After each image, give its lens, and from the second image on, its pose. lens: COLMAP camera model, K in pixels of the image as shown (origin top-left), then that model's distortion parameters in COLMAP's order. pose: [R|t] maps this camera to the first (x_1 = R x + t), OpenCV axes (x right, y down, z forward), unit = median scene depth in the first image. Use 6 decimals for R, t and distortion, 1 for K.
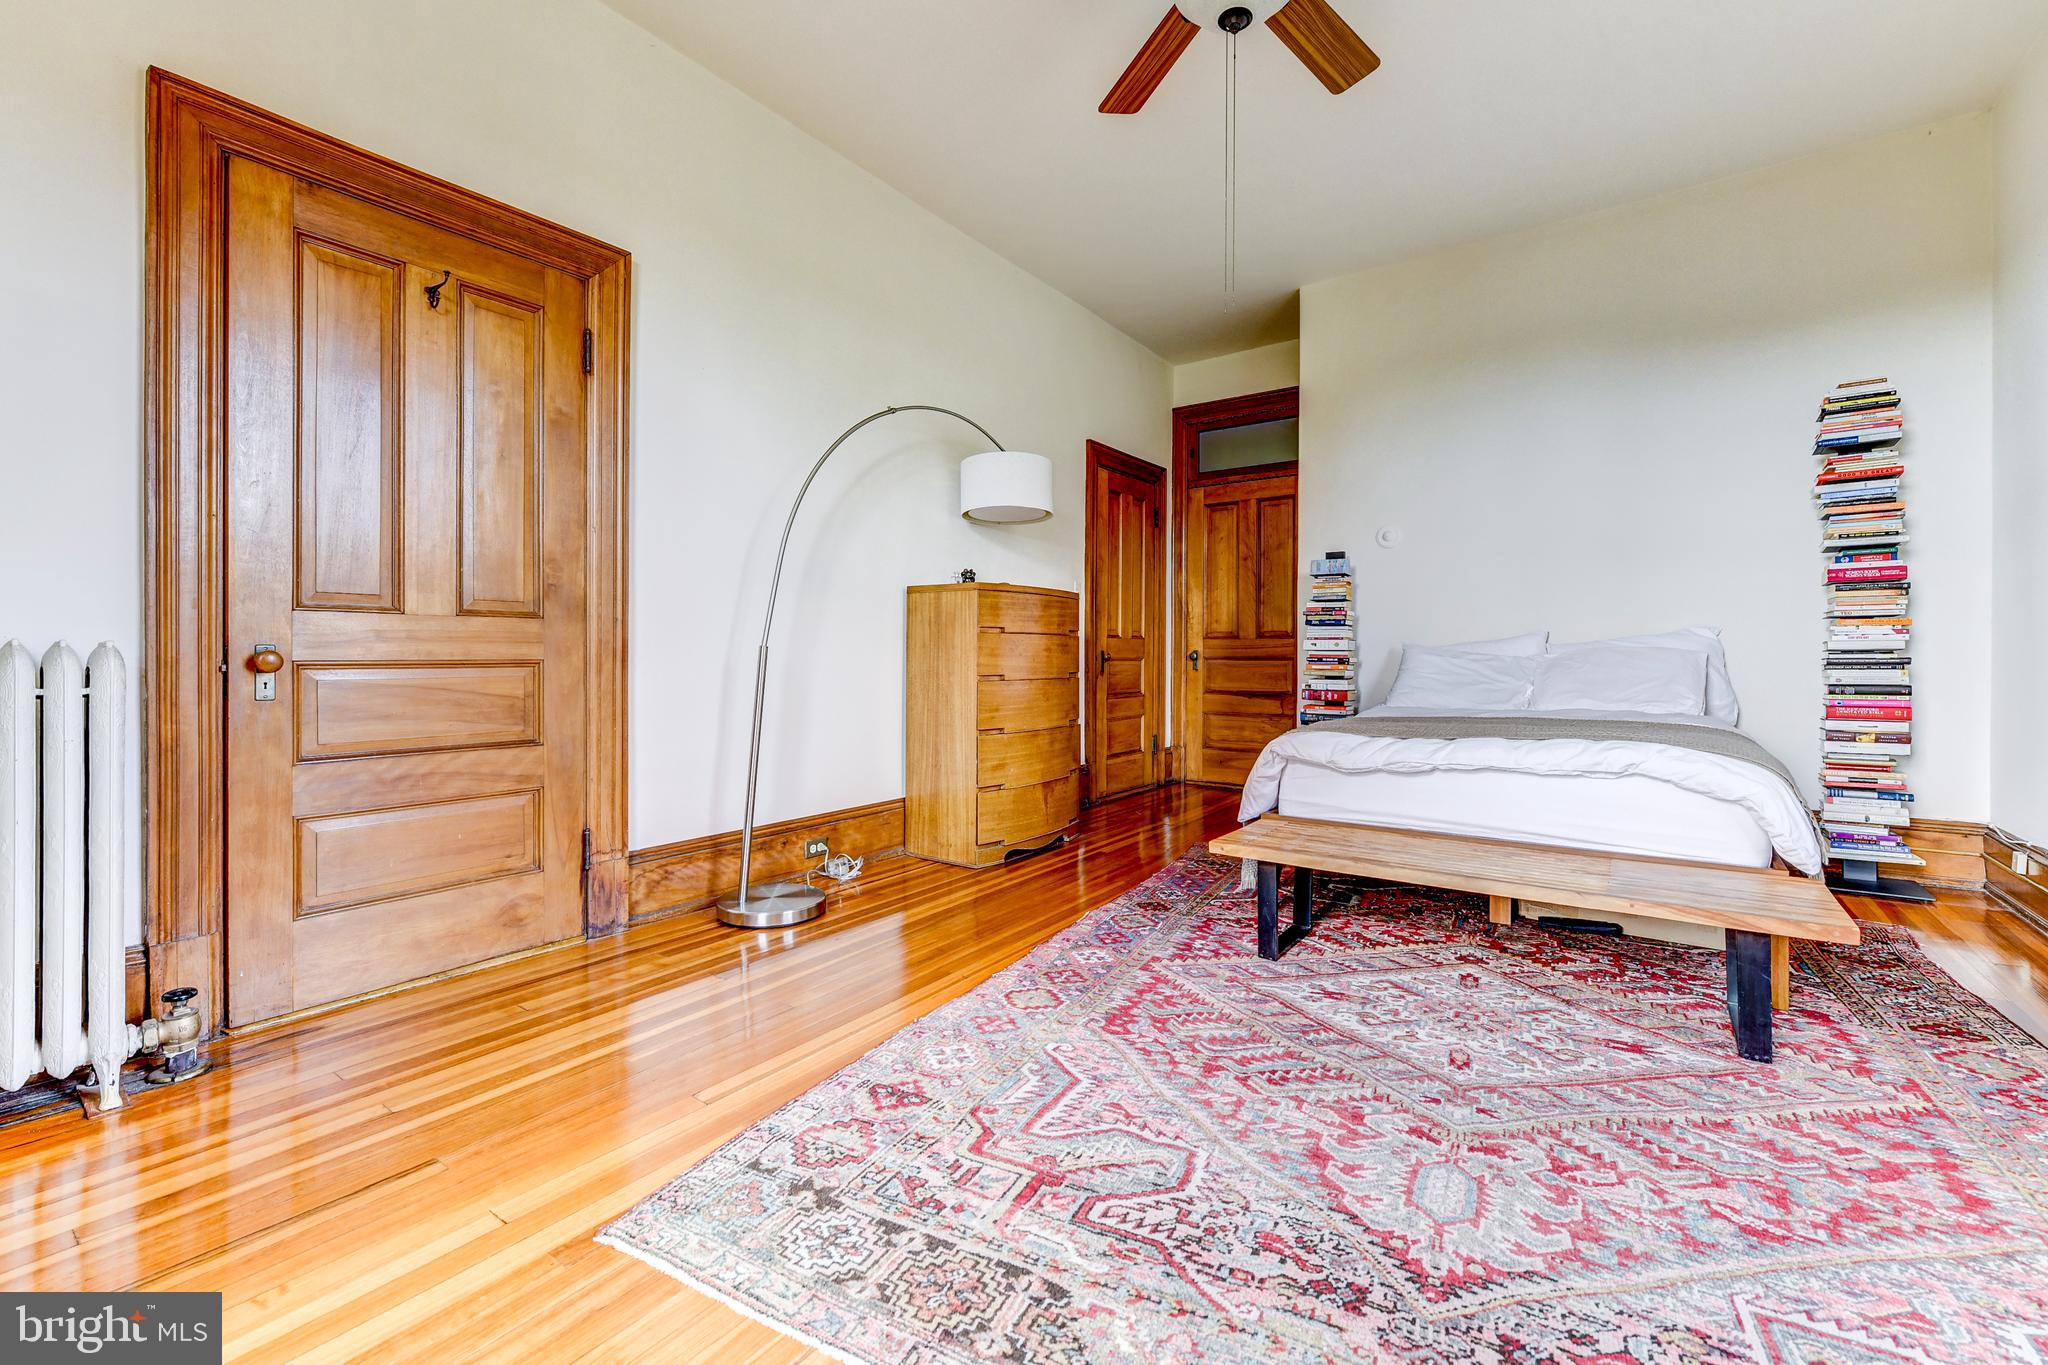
lens RADIAL K [[867.5, 0, 1022.1], [0, 867.5, 656.4], [0, 0, 1]] dist [0.000272, 0.000029]
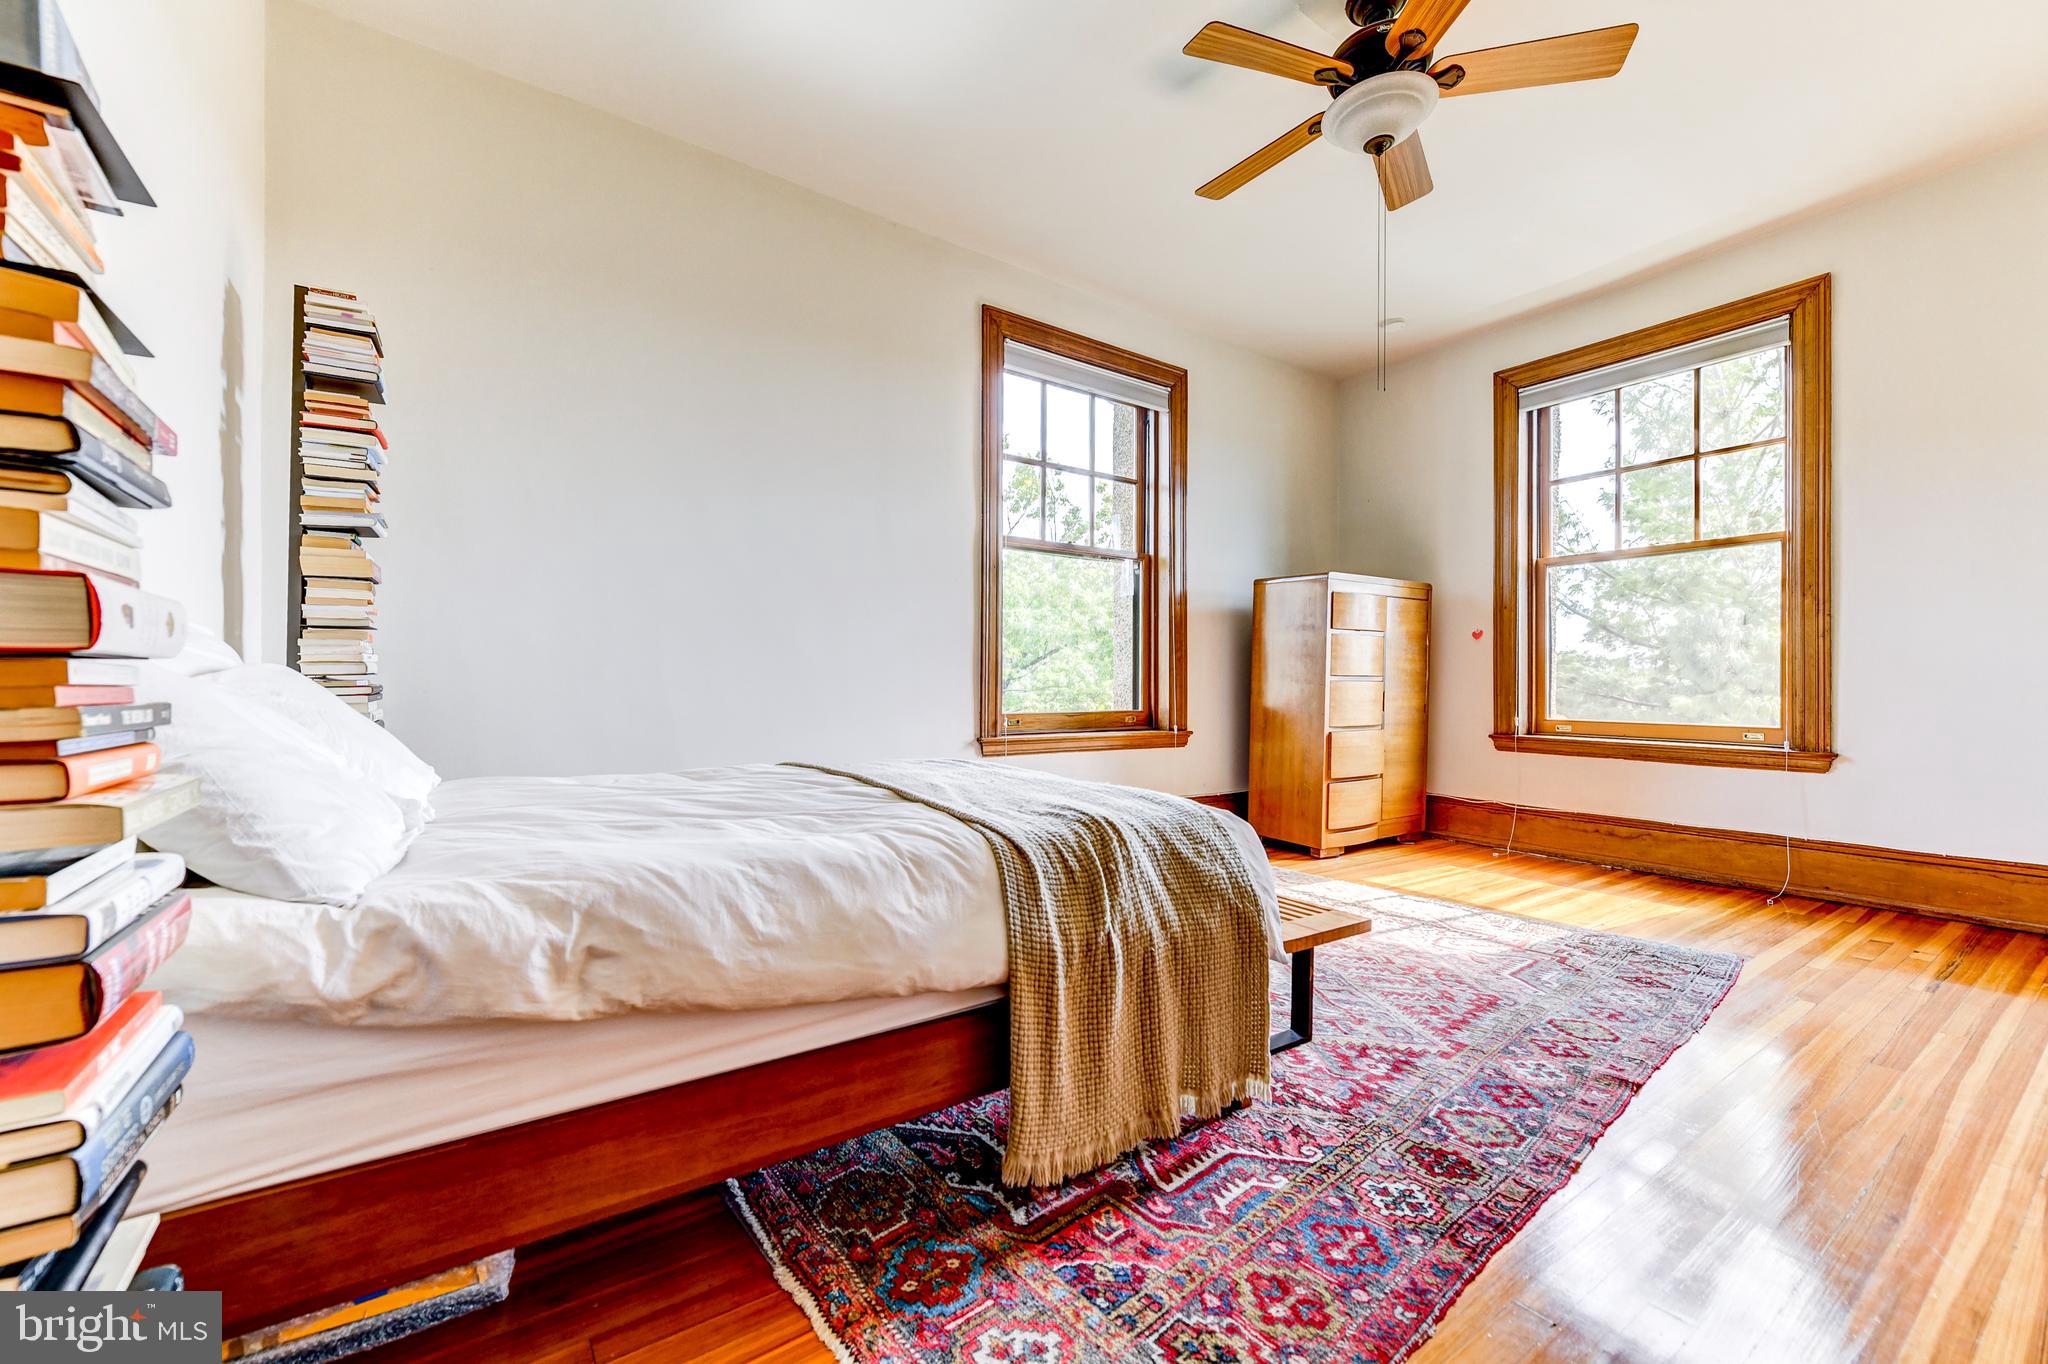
lens RADIAL K [[828.7, 0, 1024.0], [0, 828.7, 682.0], [0, 0, 1]] dist [0.000526, -0.000050]
pose [[-0.941076, -0.005565, 0.338150, 0.274524], [-0.006379, 0.999979, -0.001296, -0.005236], [-0.338136, -0.003376, -0.941091, 1.934866]]
